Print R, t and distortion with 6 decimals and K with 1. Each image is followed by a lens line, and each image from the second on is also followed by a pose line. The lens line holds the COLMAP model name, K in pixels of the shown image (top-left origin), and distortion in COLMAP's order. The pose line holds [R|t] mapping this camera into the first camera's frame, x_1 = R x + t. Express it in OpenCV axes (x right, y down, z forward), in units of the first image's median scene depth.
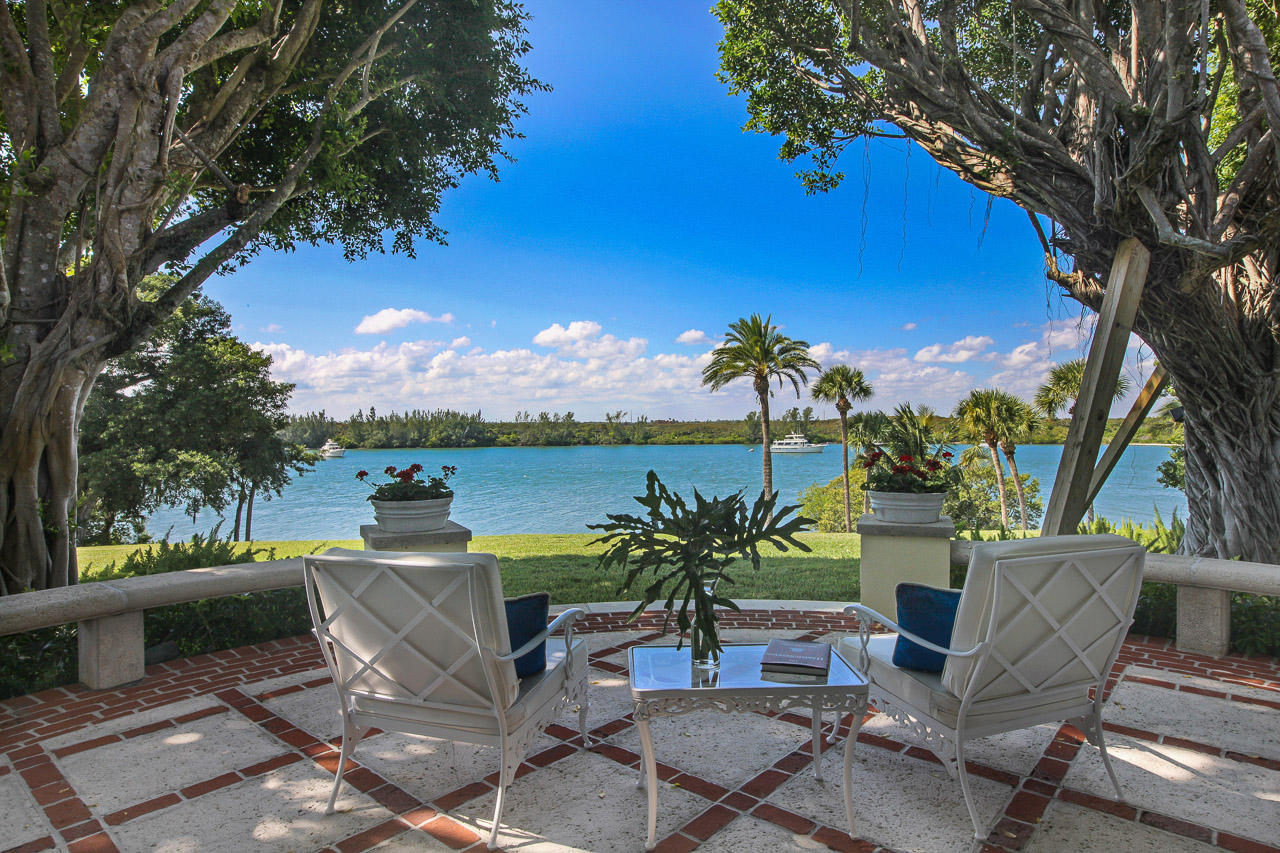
lens RADIAL K [[731.2, 0, 637.3], [0, 731.2, 428.8], [0, 0, 1]] dist [-0.031846, 0.024149]
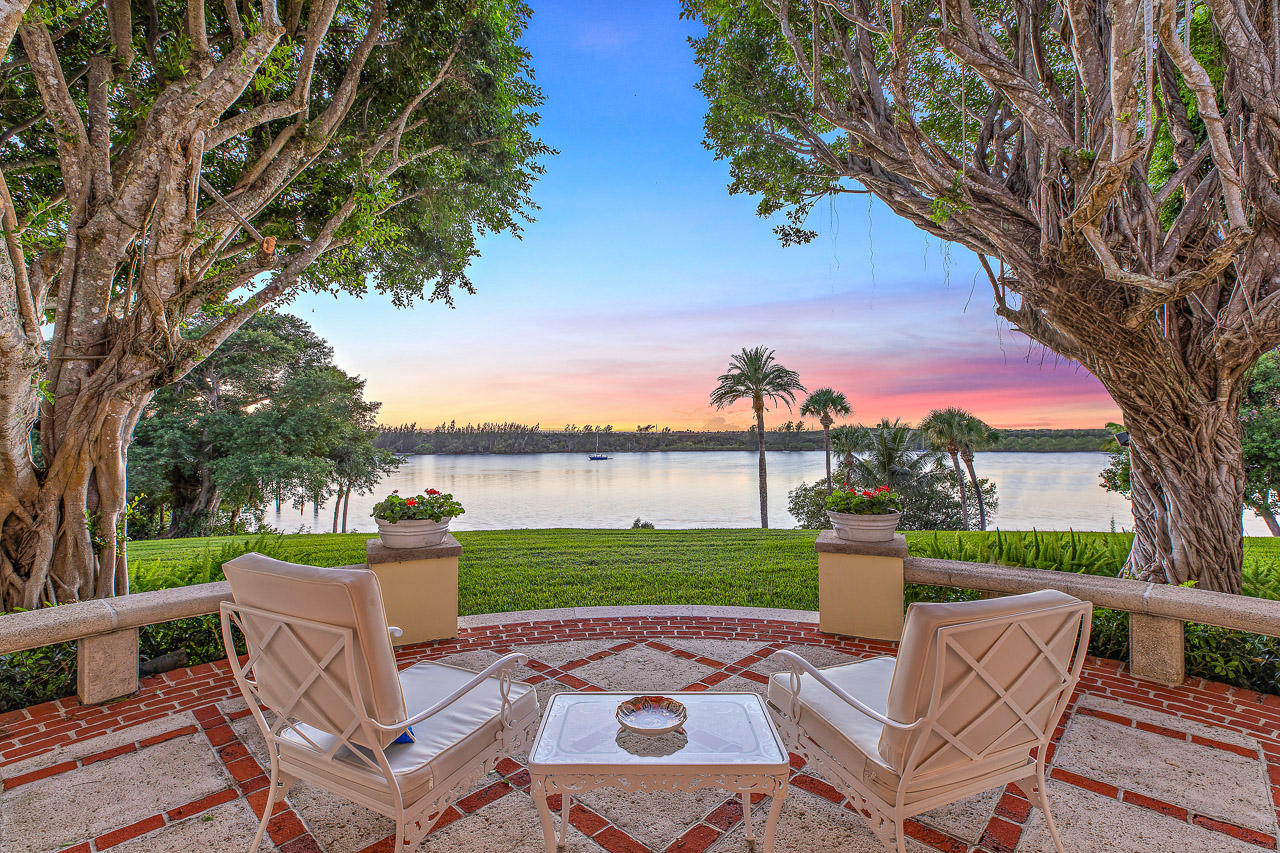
lens RADIAL K [[578.1, 0, 642.6], [0, 578.1, 424.6], [0, 0, 1]] dist [0.011563, -0.002981]
pose [[0.999189, 0.000778, -0.040259, 0.068259], [-0.001621, 0.999780, -0.020908, -0.022537], [0.040234, 0.020956, 0.998970, 0.107784]]
